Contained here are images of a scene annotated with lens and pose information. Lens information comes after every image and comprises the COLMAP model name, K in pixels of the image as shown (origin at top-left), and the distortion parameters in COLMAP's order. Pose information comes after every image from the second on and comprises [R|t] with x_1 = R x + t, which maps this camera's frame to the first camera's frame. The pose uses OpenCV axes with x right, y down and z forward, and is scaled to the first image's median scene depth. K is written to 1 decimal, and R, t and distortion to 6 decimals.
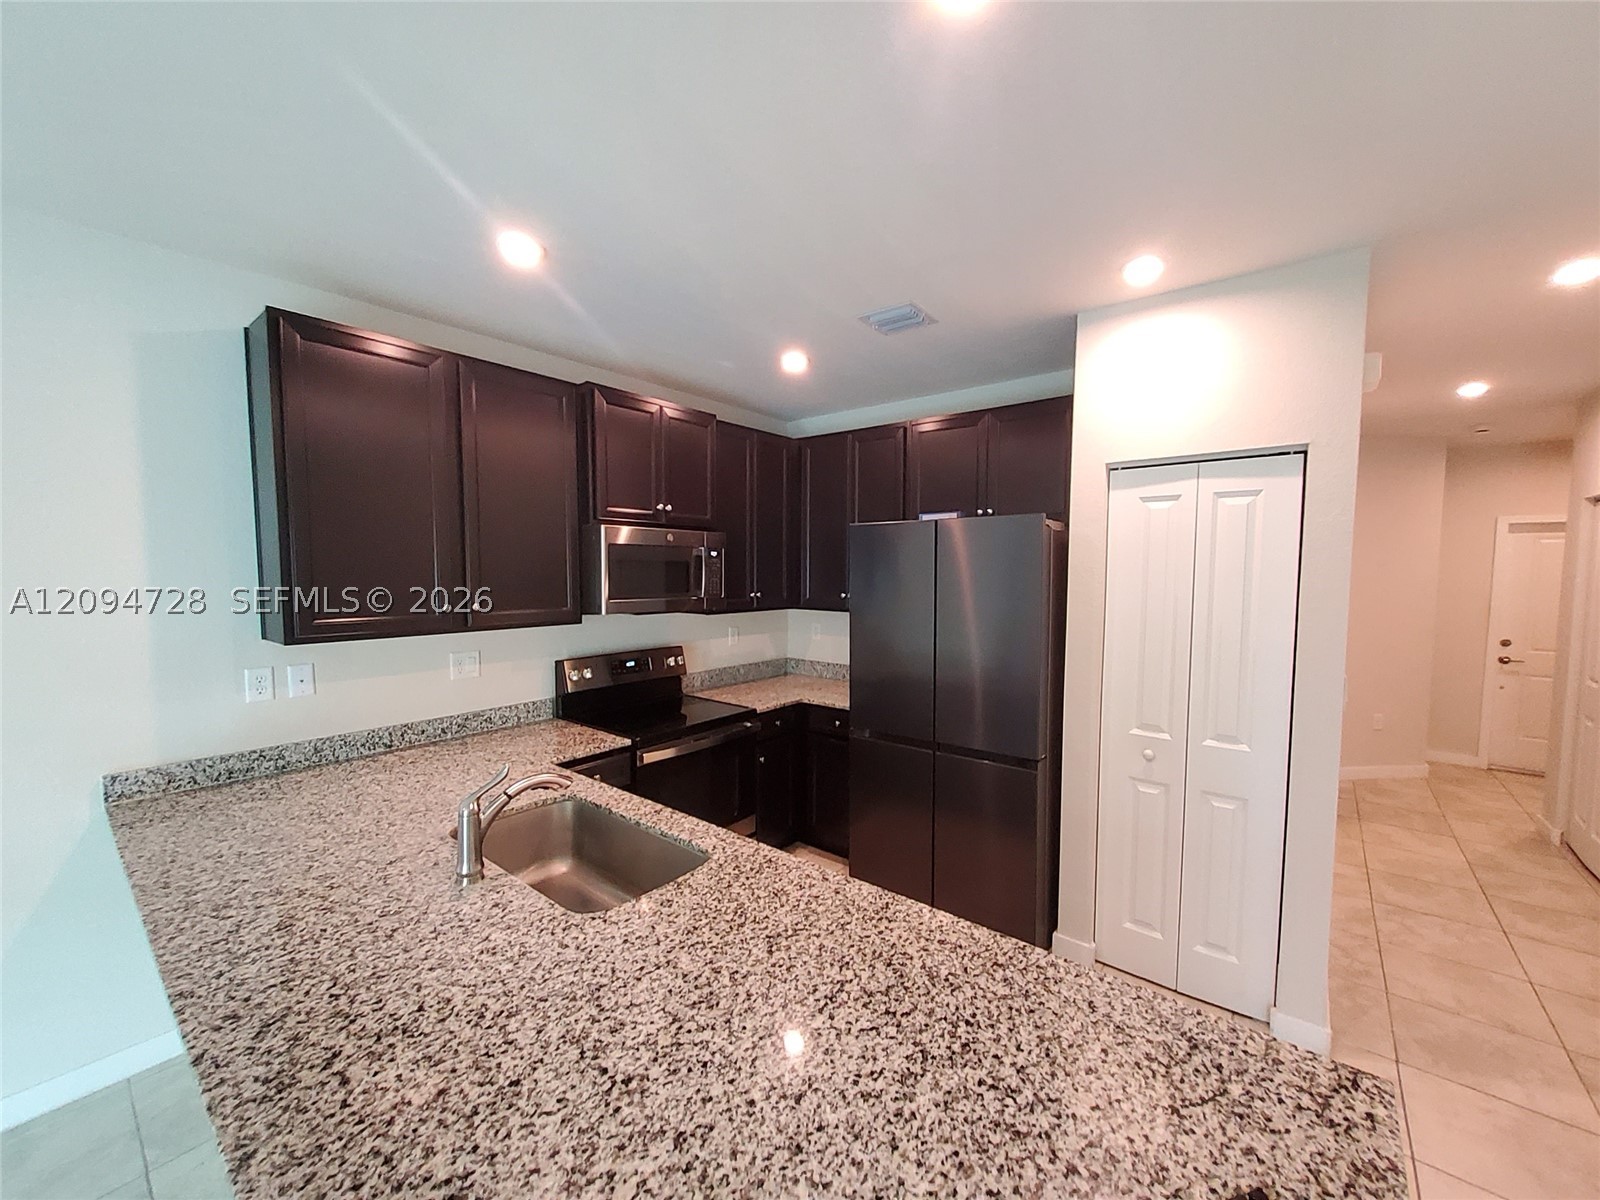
lens RADIAL K [[635.2, 0, 804.6], [0, 635.2, 610.2], [0, 0, 1]] dist [0.003291, -0.000126]
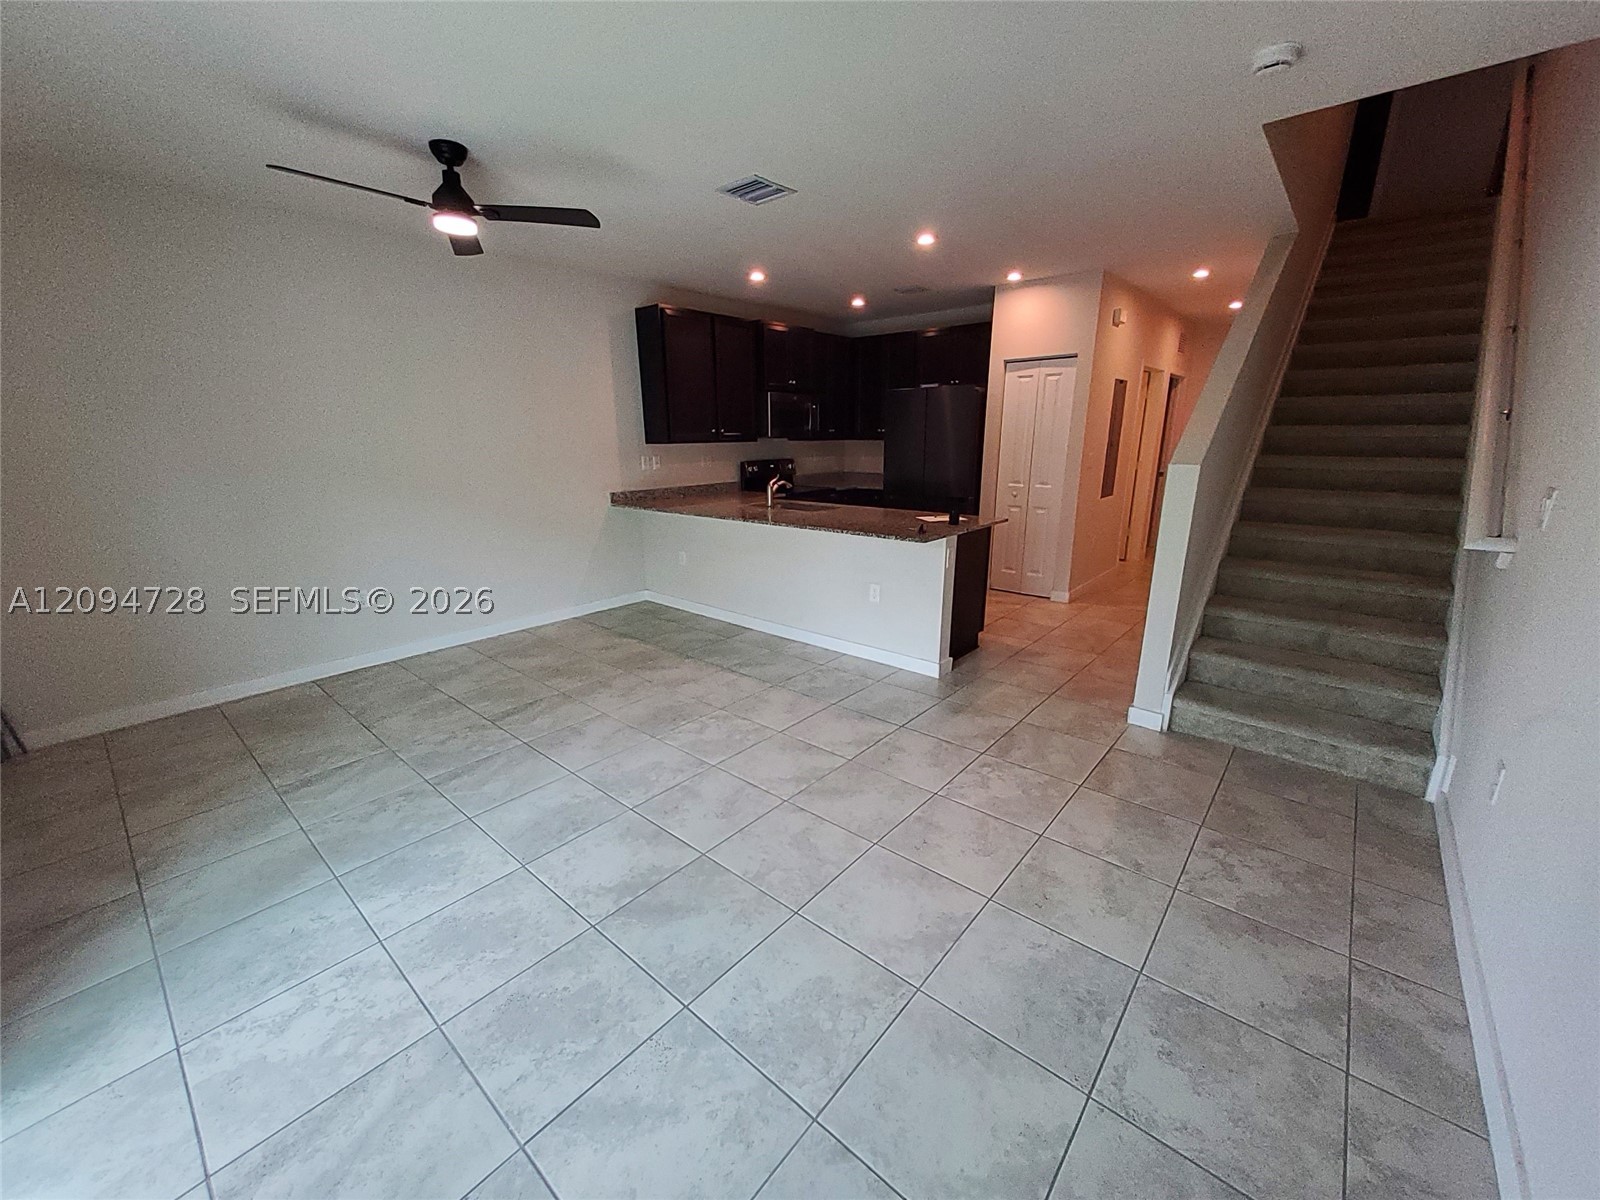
lens RADIAL K [[635.2, 0, 804.6], [0, 635.2, 610.2], [0, 0, 1]] dist [0.003291, -0.000126]
pose [[0.999408, -0.004865, -0.034060, -0.133534], [0.011836, 0.978149, 0.207567, 0.141598], [0.032306, -0.207847, 0.977628, -1.264615]]
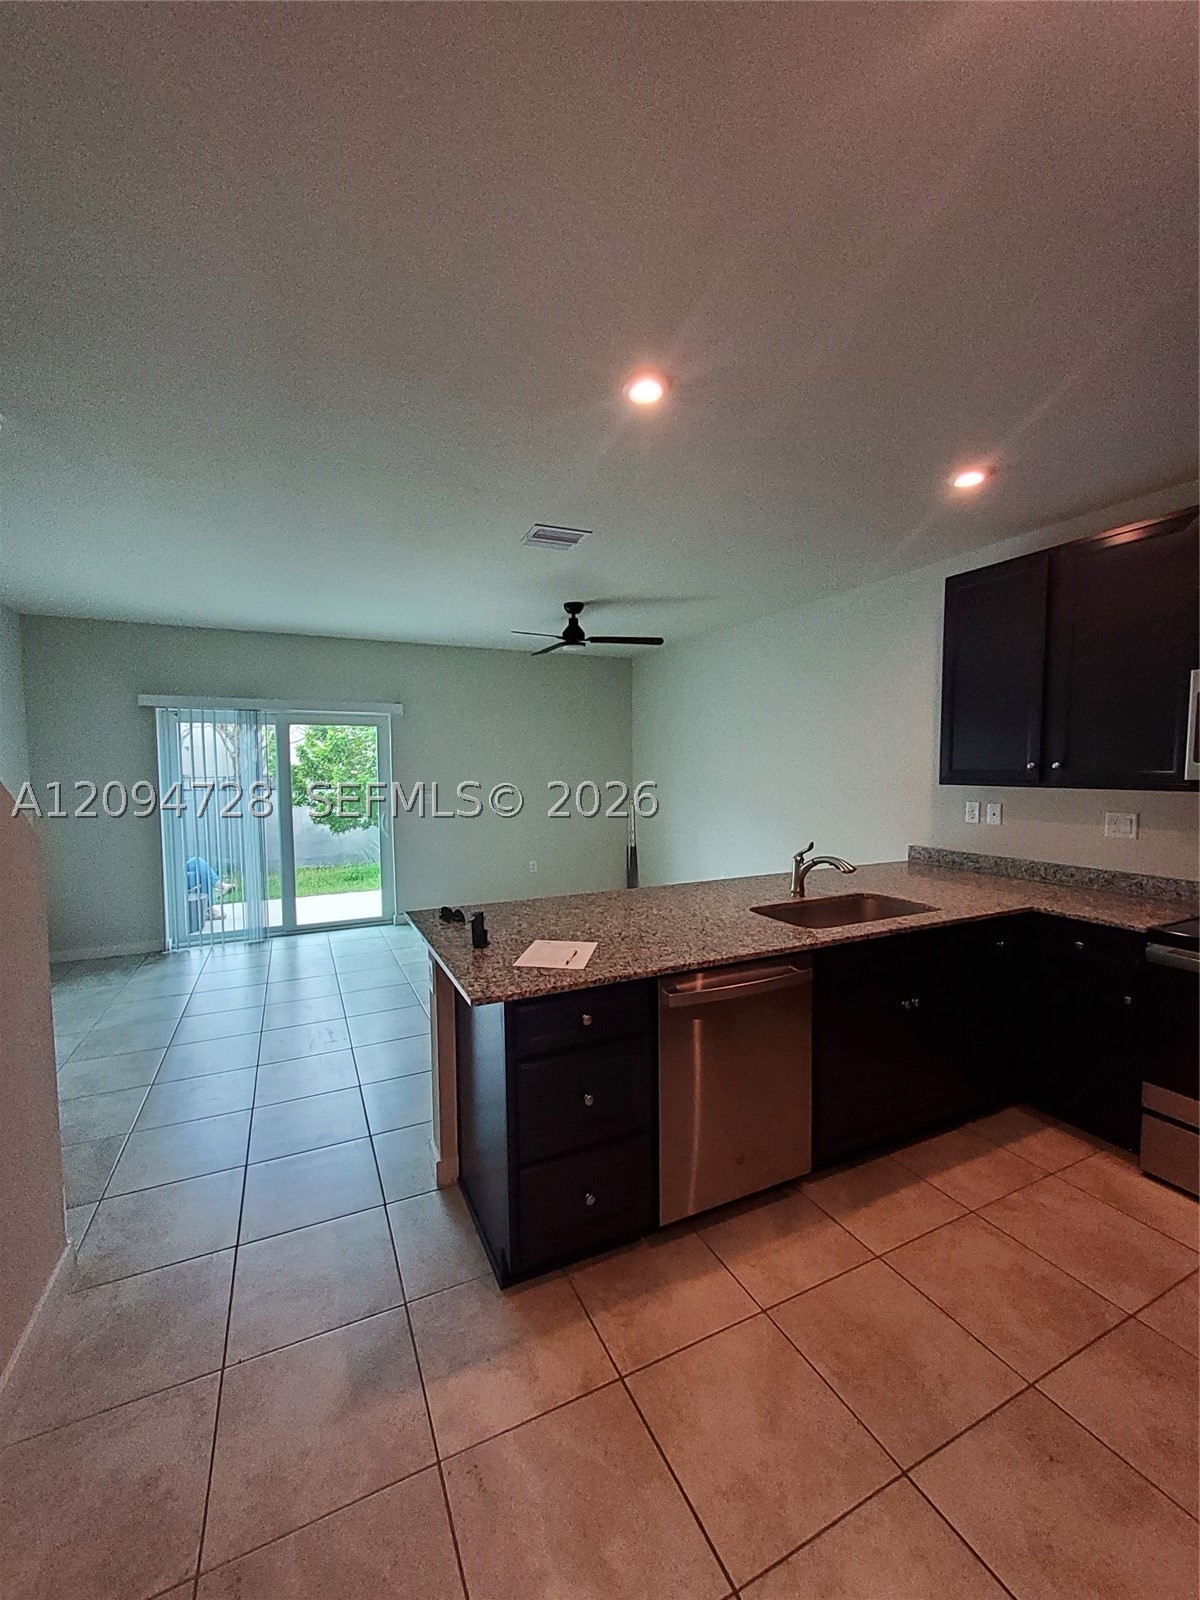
lens RADIAL K [[635.2, 0, 593.7], [0, 635.2, 802.9], [0, 0, 1]] dist [0.003291, -0.000126]
pose [[-0.436206, 0.055284, -0.898147, 0.732232], [-0.054590, 0.994647, 0.087737, 0.005377], [0.898190, 0.087301, -0.430853, 0.634653]]
